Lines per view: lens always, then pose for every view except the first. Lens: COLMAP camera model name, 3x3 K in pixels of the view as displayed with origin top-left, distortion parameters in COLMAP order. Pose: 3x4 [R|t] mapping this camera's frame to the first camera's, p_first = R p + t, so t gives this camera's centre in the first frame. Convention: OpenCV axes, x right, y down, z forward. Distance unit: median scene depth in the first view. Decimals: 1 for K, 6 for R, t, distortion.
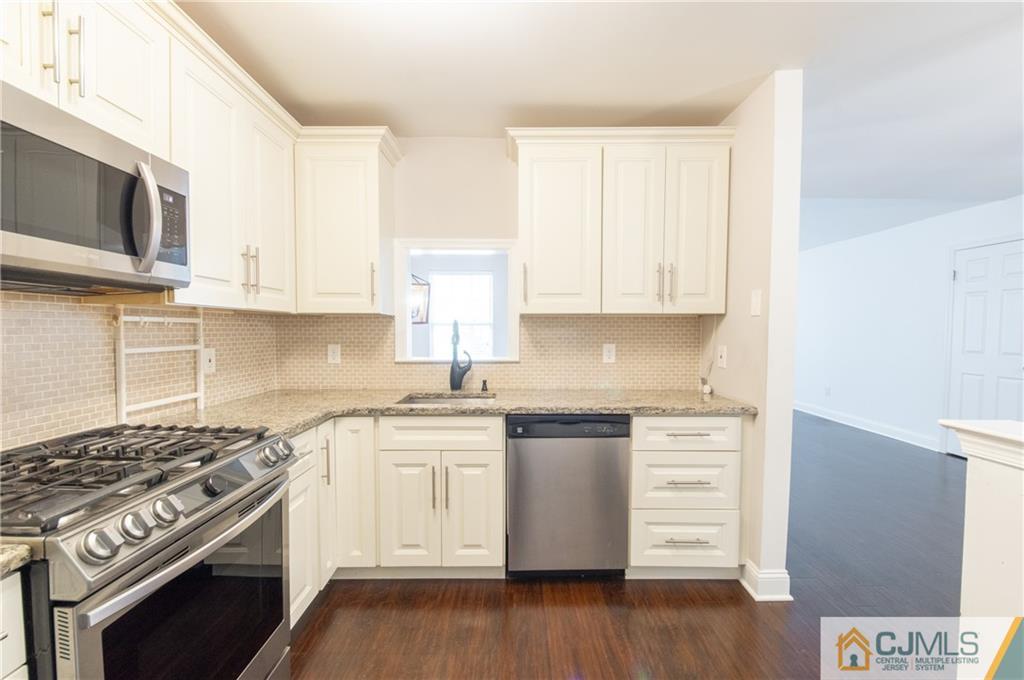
lens RADIAL K [[436.1, 0, 519.5], [0, 436.1, 345.7], [0, 0, 1]] dist [0.003785, -0.007547]
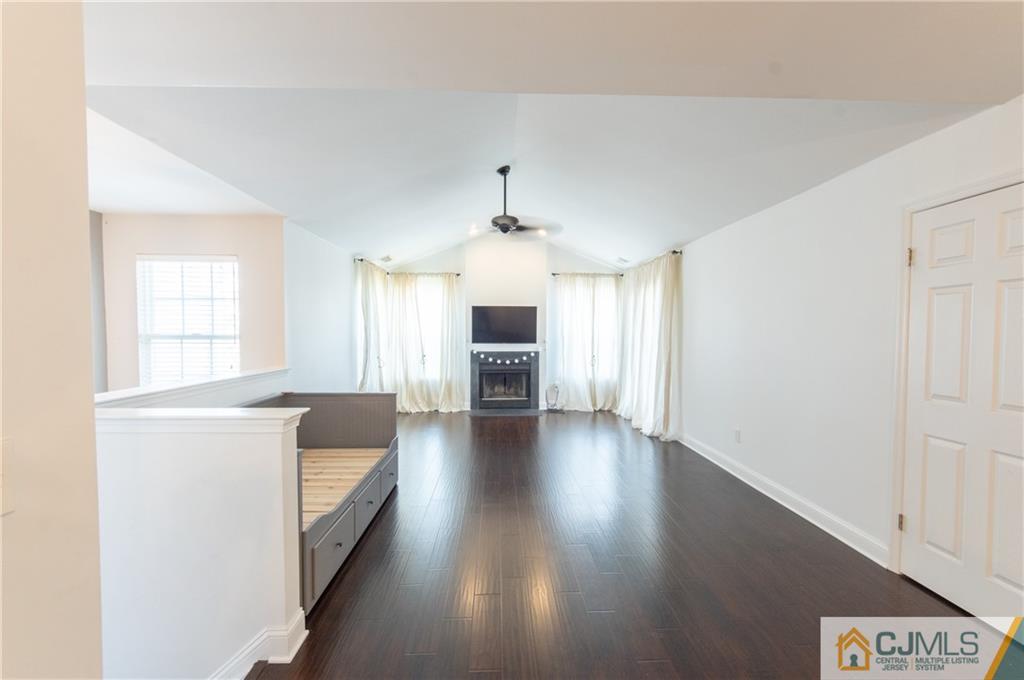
lens RADIAL K [[441.3, 0, 514.9], [0, 441.3, 345.0], [0, 0, 1]] dist [-0.000455, 0.000254]
pose [[0.999438, 0.001146, 0.033512, 0.970224], [-0.000792, 0.999944, -0.010550, -0.088108], [-0.033523, 0.010518, 0.999383, 0.922928]]
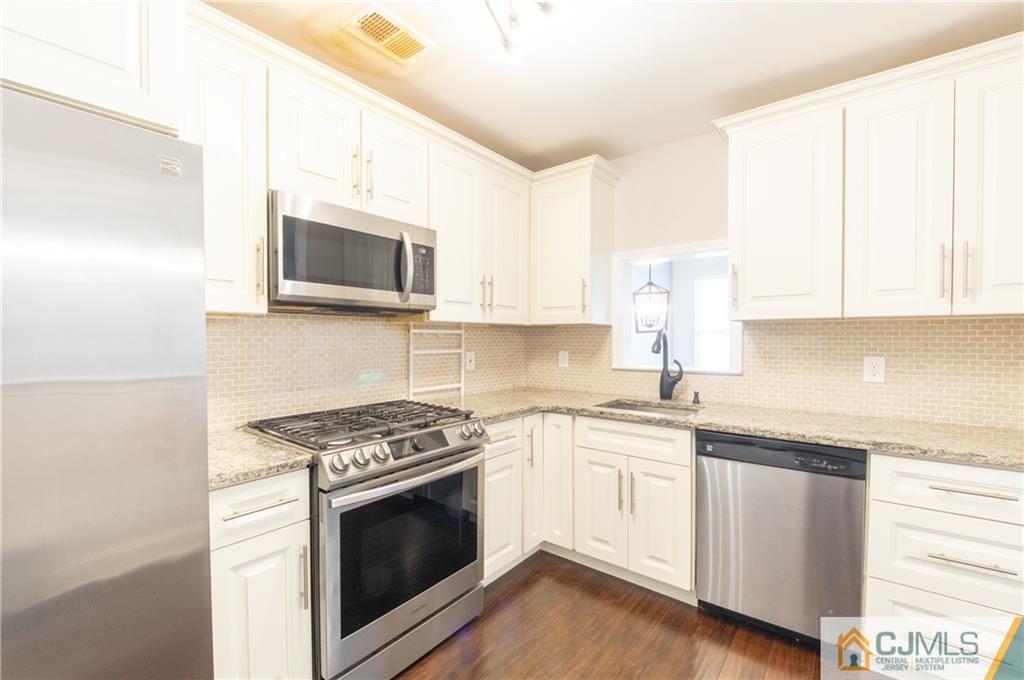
lens RADIAL K [[436.1, 0, 515.5], [0, 436.1, 345.0], [0, 0, 1]] dist [0.003785, -0.007547]
pose [[0.777743, 0.009145, -0.628516, 0.256170], [-0.021780, 0.999686, -0.012405, -0.002119], [0.628205, 0.023337, 0.777698, 0.026639]]
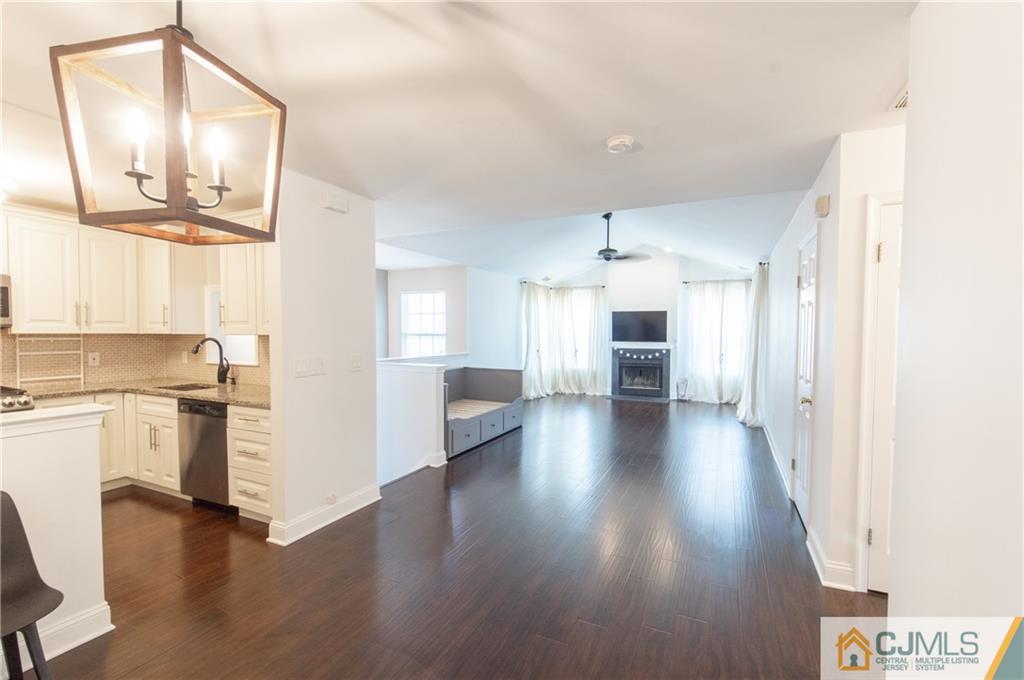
lens RADIAL K [[441.3, 0, 516.3], [0, 441.3, 345.9], [0, 0, 1]] dist [-0.000455, 0.000254]
pose [[0.899492, 0.017373, -0.436592, 1.818882], [-0.021138, 0.999769, -0.003767, -0.056278], [0.436426, 0.012617, 0.899652, 0.058556]]
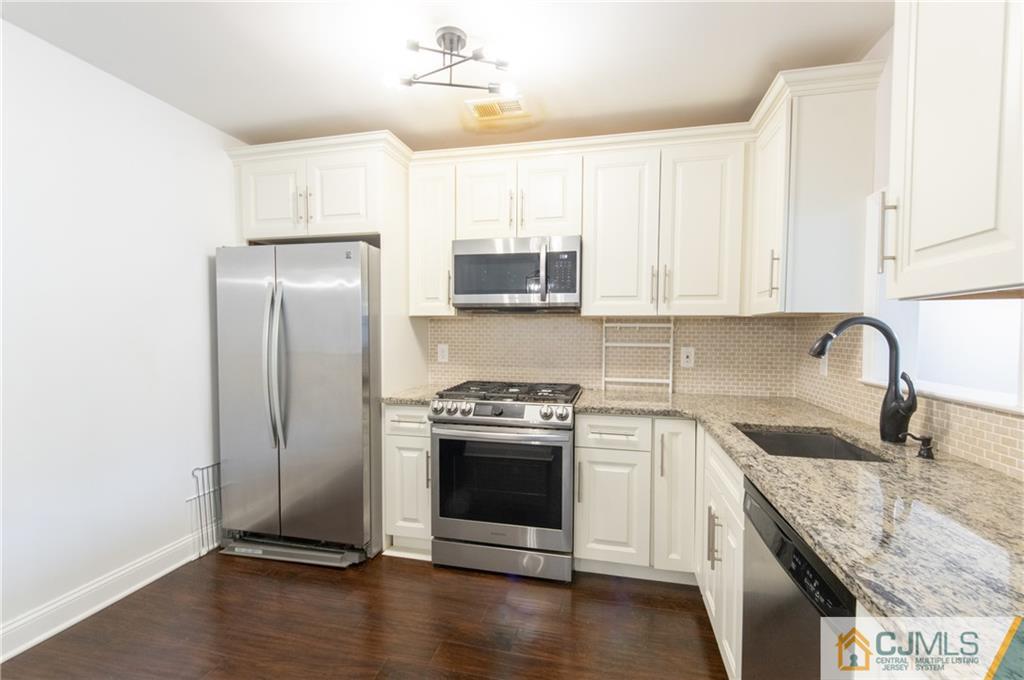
lens RADIAL K [[441.3, 0, 508.1], [0, 441.3, 345.0], [0, 0, 1]] dist [-0.000455, 0.000254]
pose [[-0.250102, 0.027991, -0.967815, 0.642321], [-0.043037, 0.998273, 0.039993, -0.028745], [0.967263, 0.051654, -0.248465, 0.813656]]
